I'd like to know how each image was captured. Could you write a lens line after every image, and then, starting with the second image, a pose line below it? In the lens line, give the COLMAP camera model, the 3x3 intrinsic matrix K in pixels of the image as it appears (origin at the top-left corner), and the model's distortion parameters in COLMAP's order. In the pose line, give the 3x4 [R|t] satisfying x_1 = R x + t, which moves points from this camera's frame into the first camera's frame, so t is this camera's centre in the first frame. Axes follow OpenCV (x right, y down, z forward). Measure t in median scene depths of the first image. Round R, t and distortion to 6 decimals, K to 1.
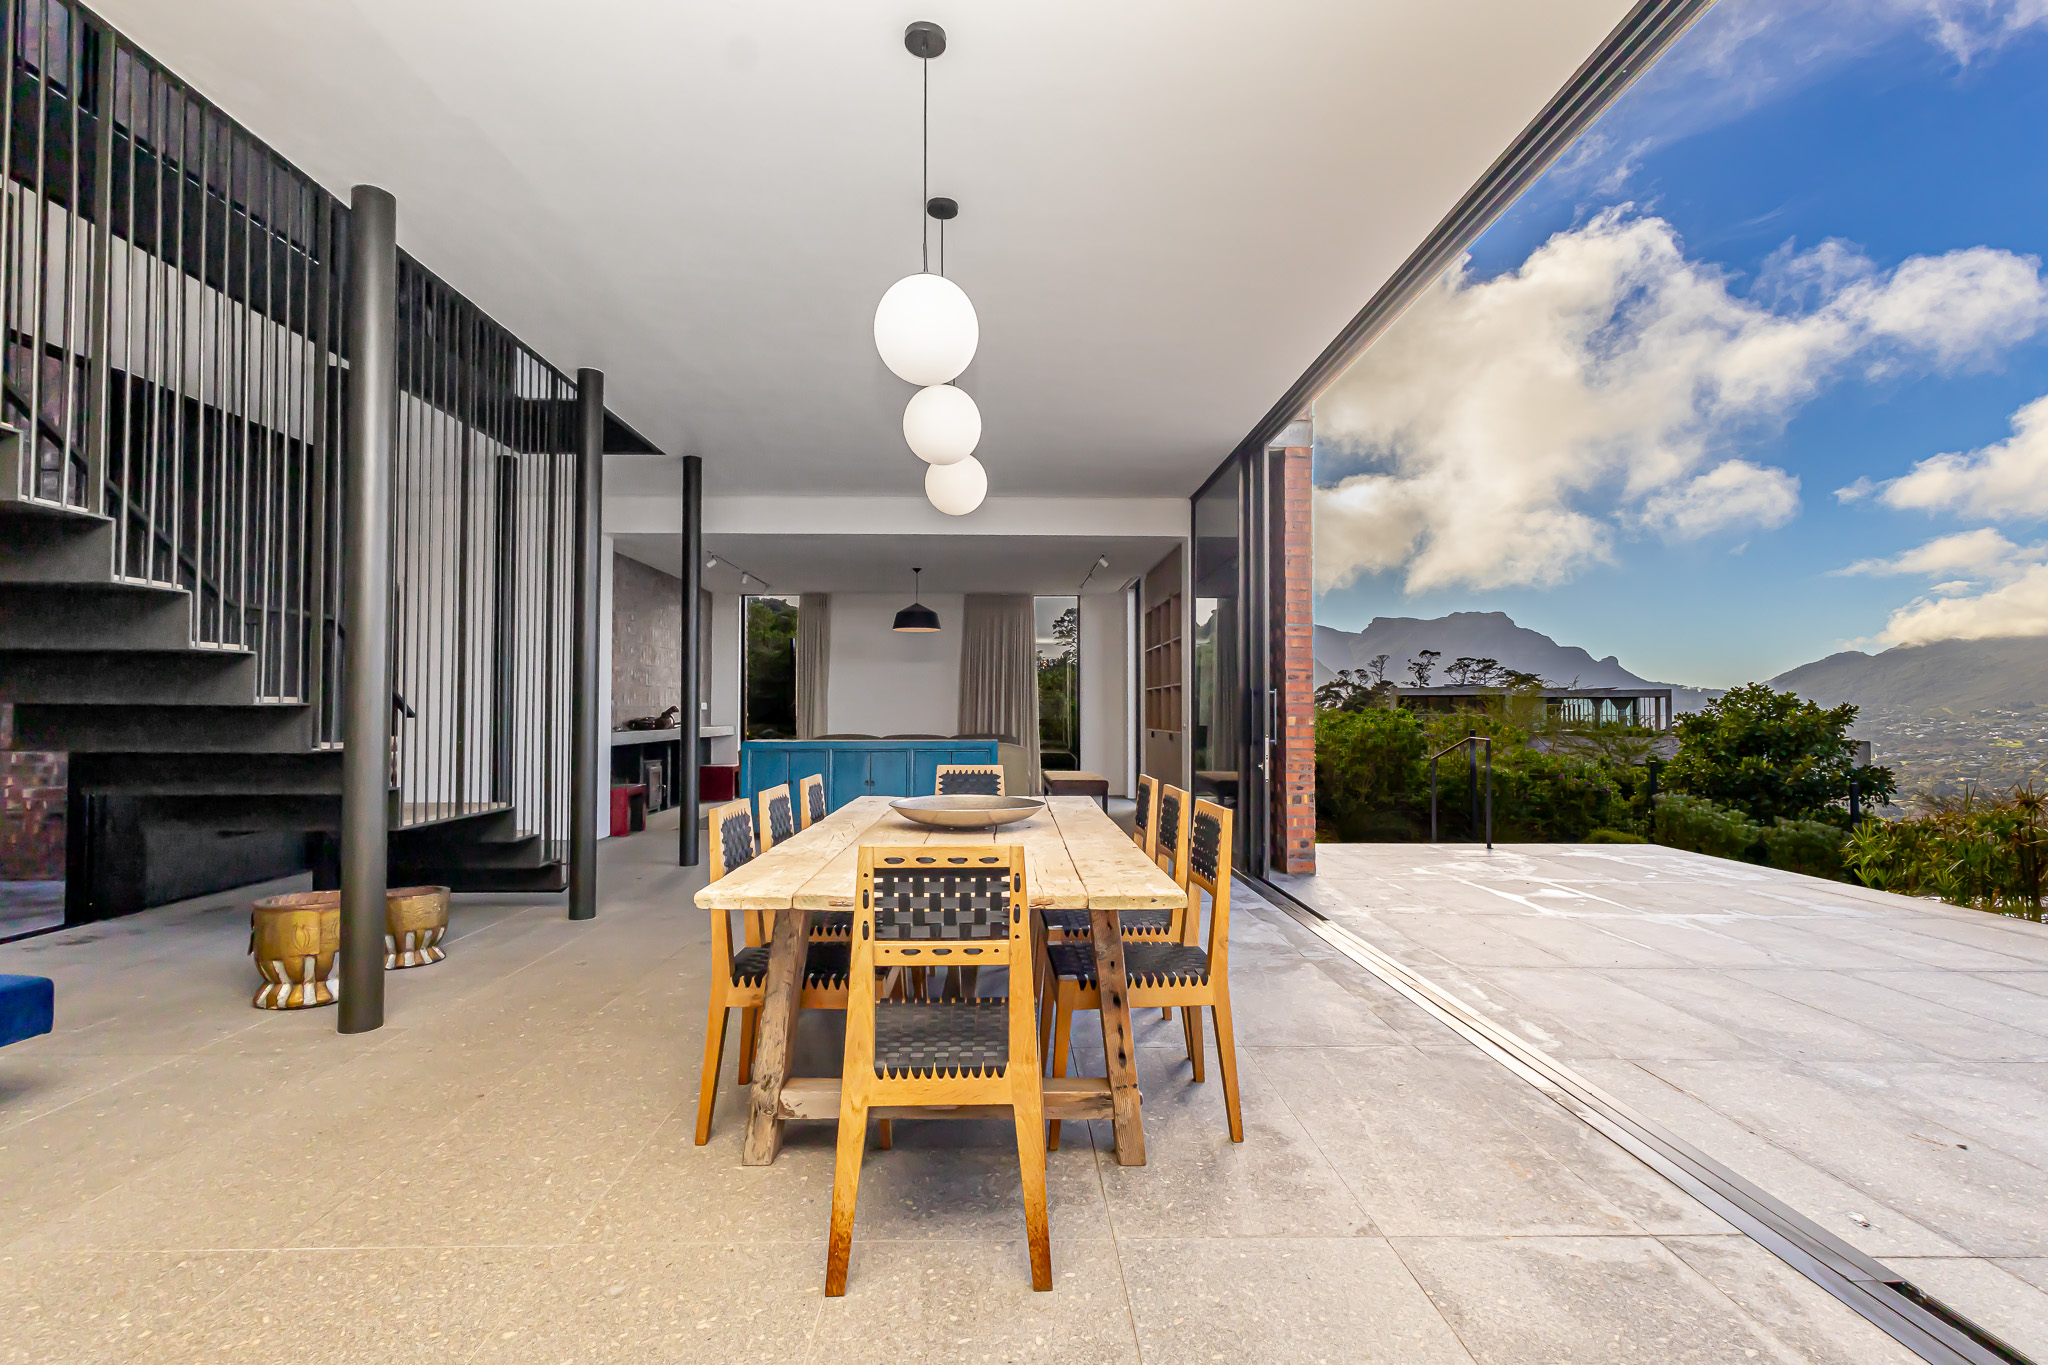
lens RADIAL K [[954.1, 0, 1018.3], [0, 954.1, 680.4], [0, 0, 1]] dist [0.001855, 0.002846]
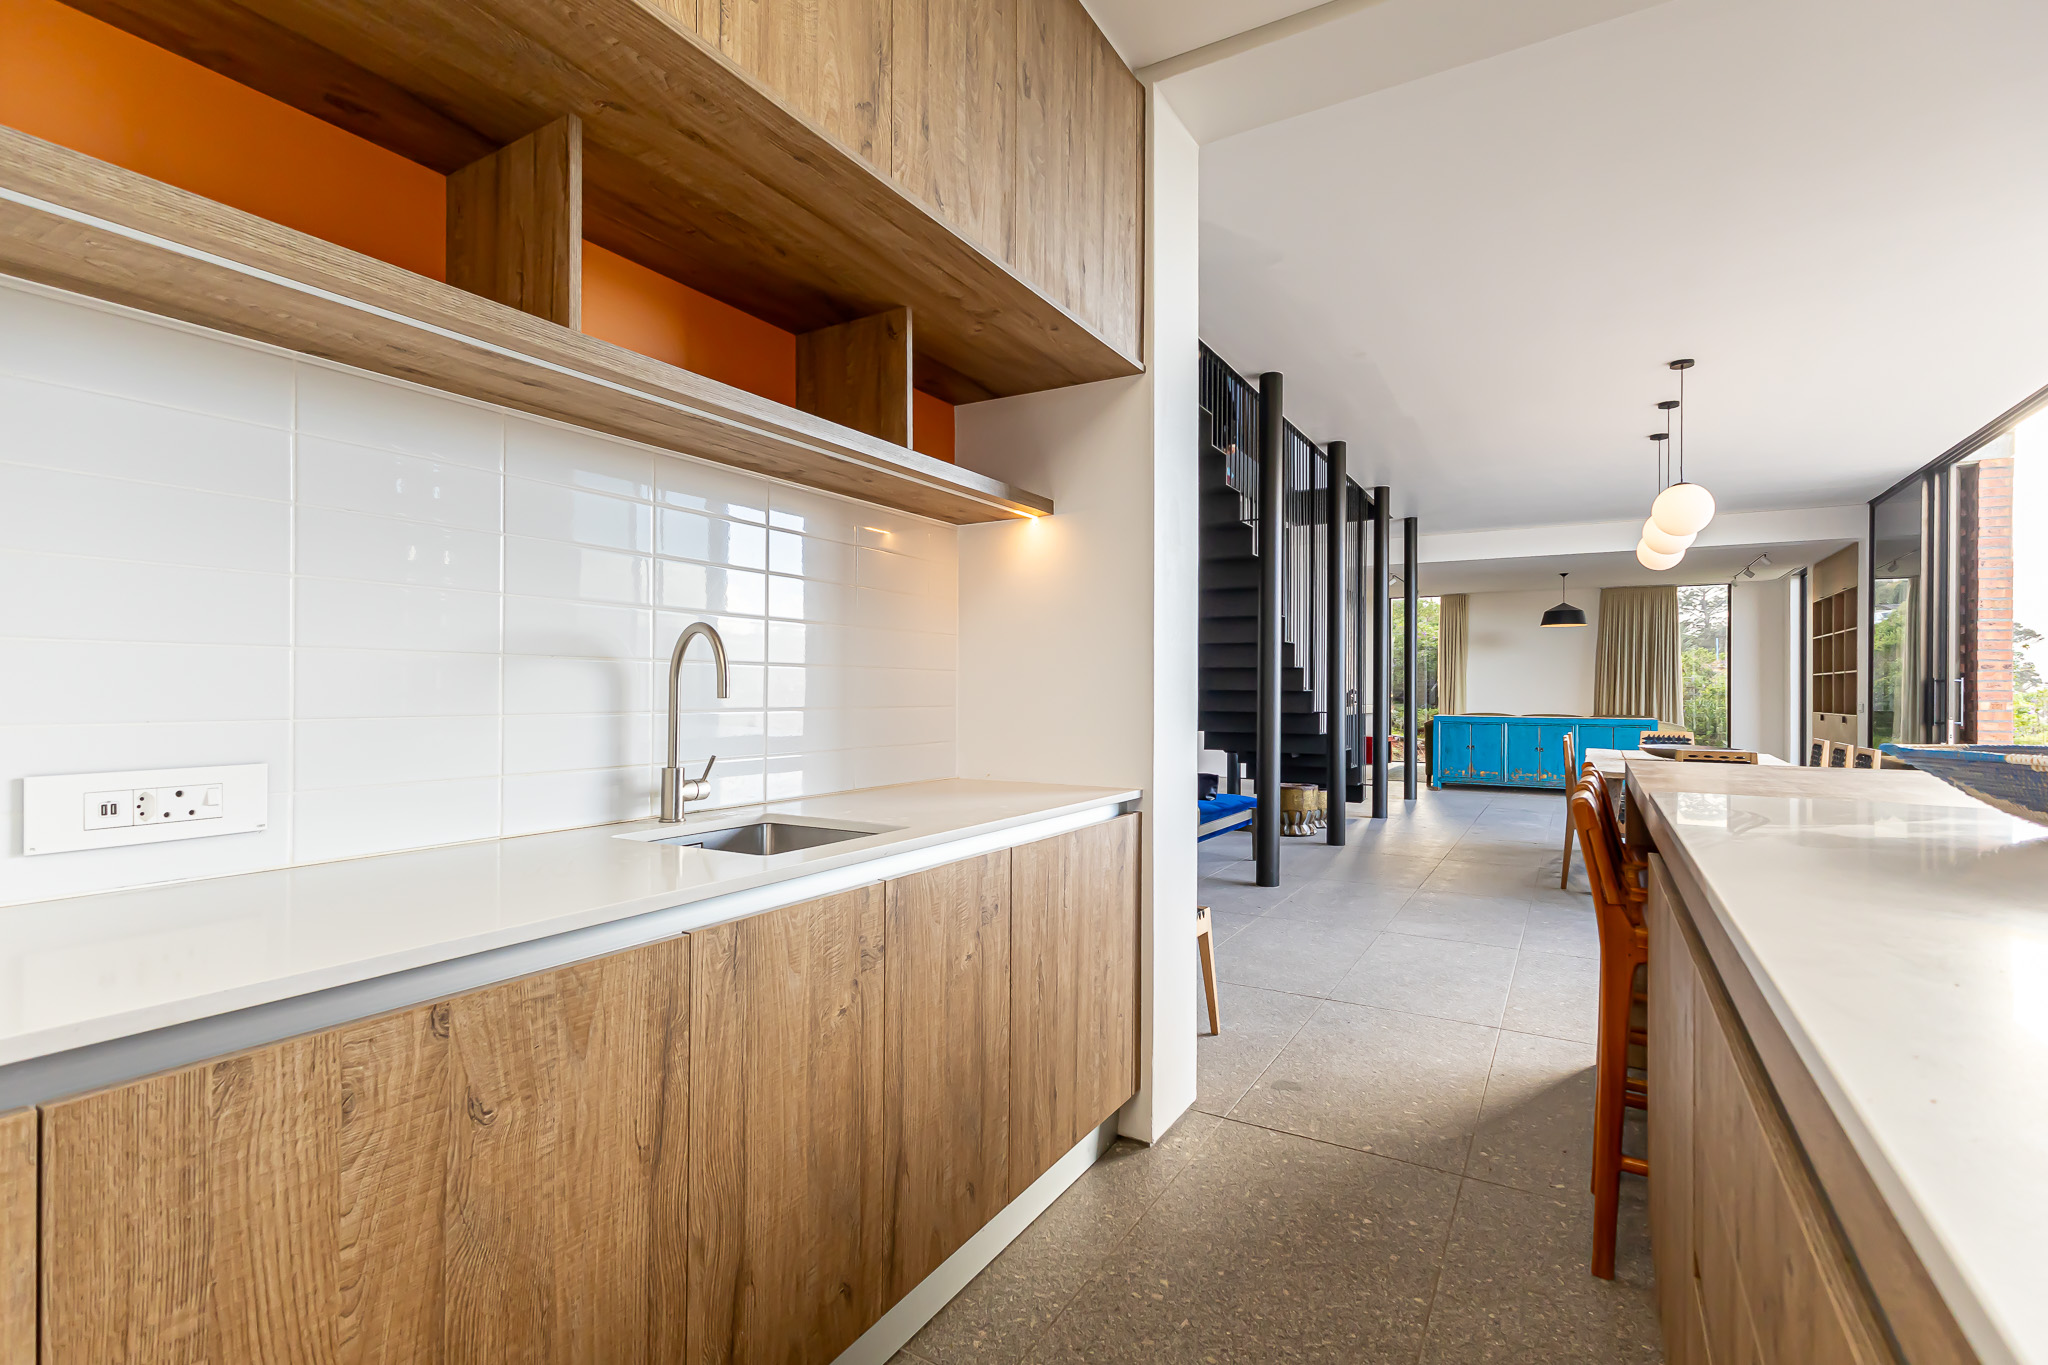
lens RADIAL K [[954.1, 0, 1017.5], [0, 954.1, 686.6], [0, 0, 1]] dist [0.001855, 0.002846]
pose [[0.848859, 0.001725, -0.528617, -0.071264], [0.013143, 0.999617, 0.024368, -0.019096], [0.528456, -0.027633, 0.848511, -0.475959]]
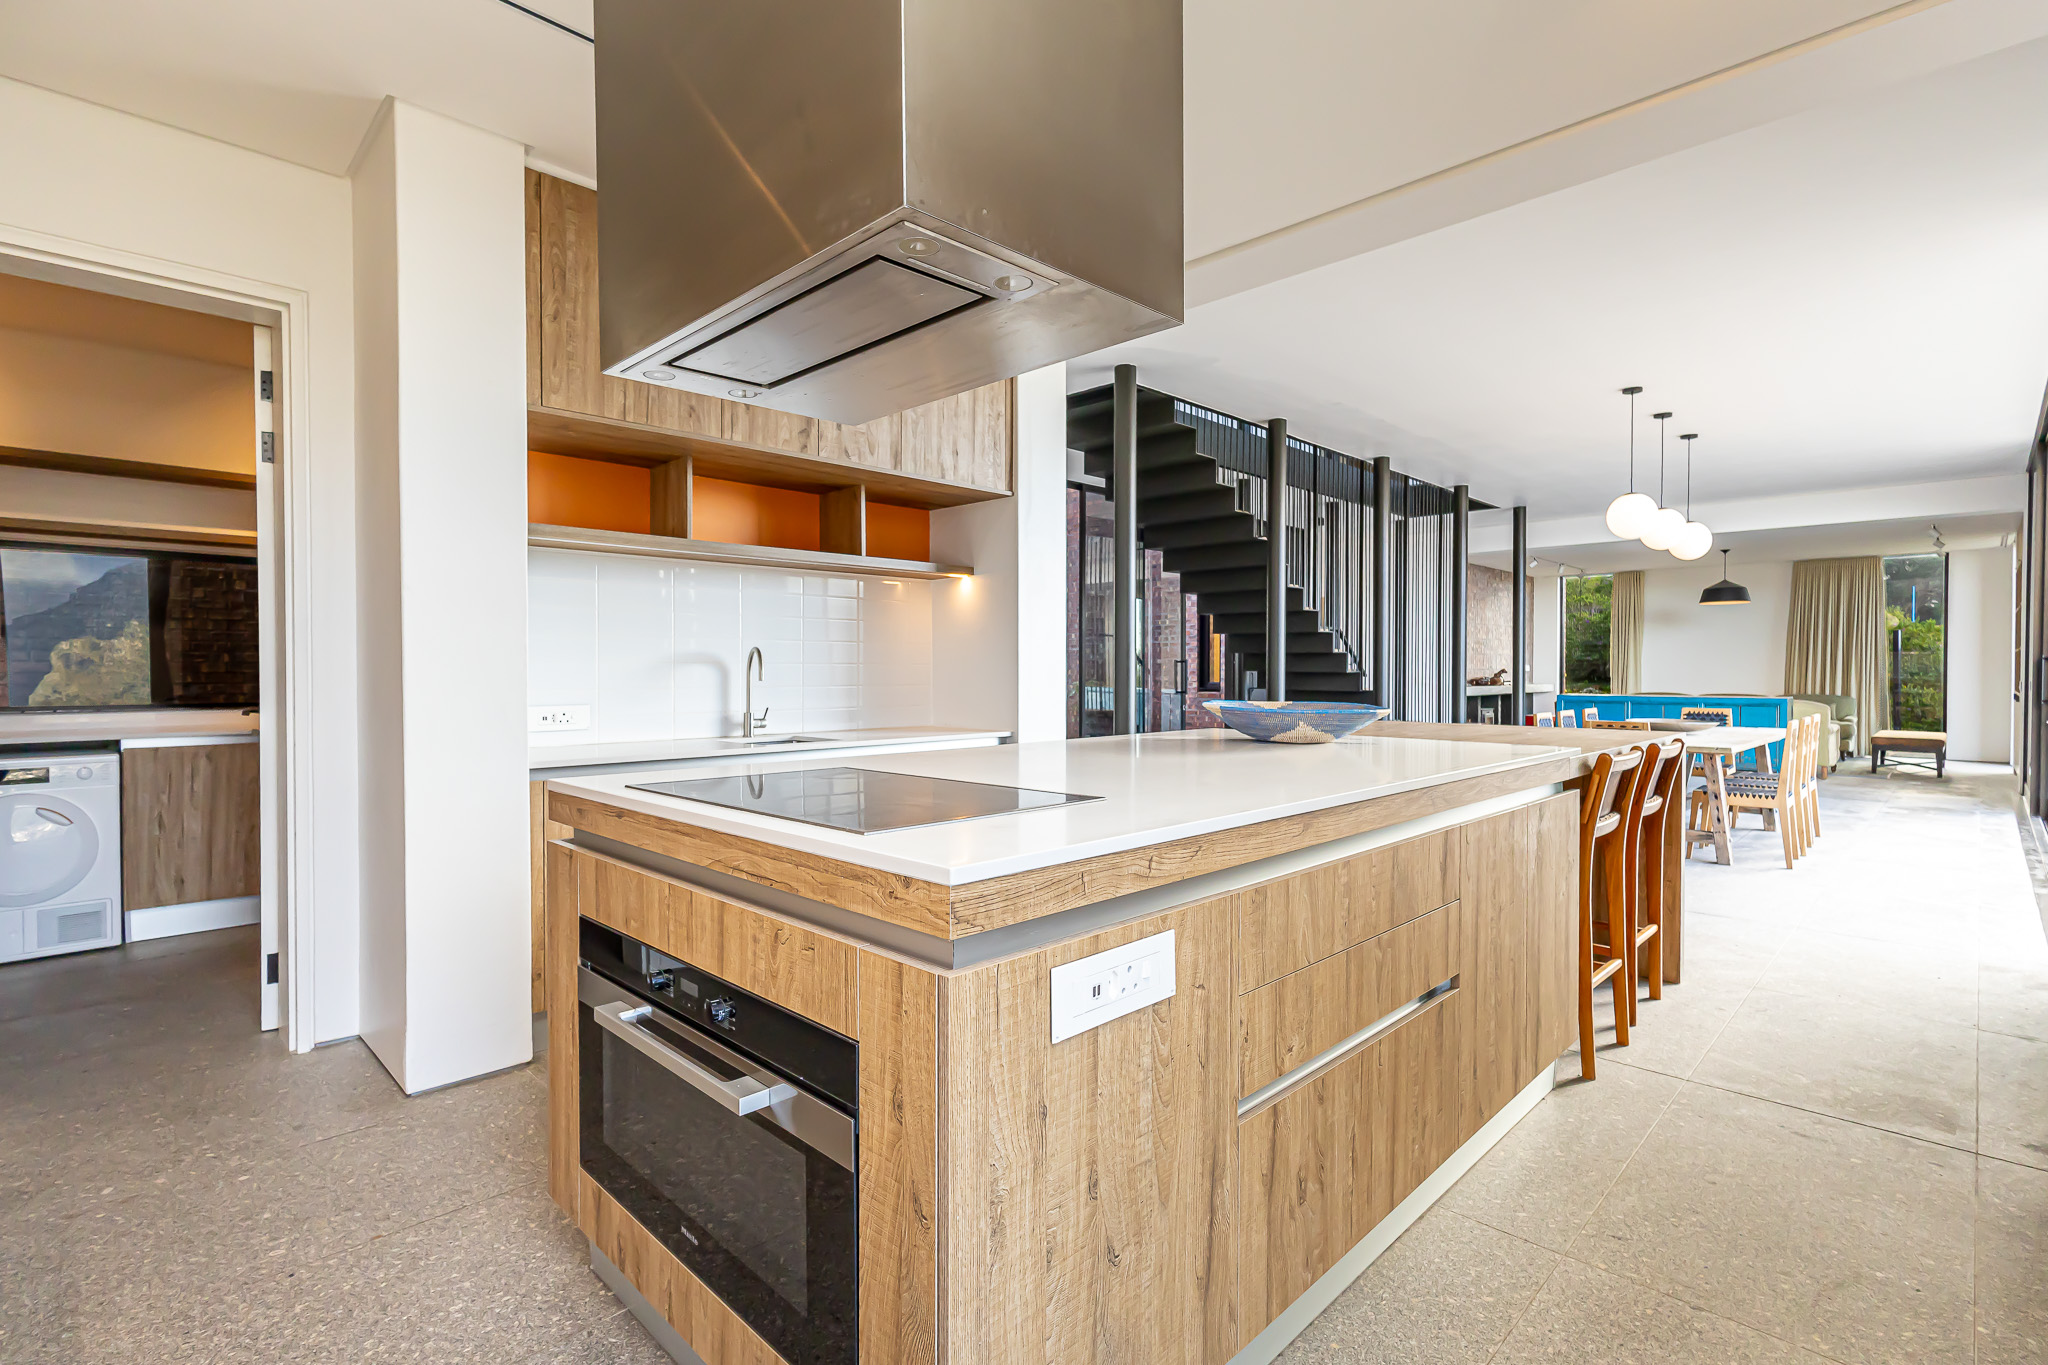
lens RADIAL K [[954.1, 0, 1013.4], [0, 954.1, 678.5], [0, 0, 1]] dist [0.001855, 0.002846]
pose [[0.689380, 0.005769, -0.724377, 0.181815], [0.025136, 0.999176, 0.031880, -0.025257], [0.723964, -0.040185, 0.688666, -0.564832]]
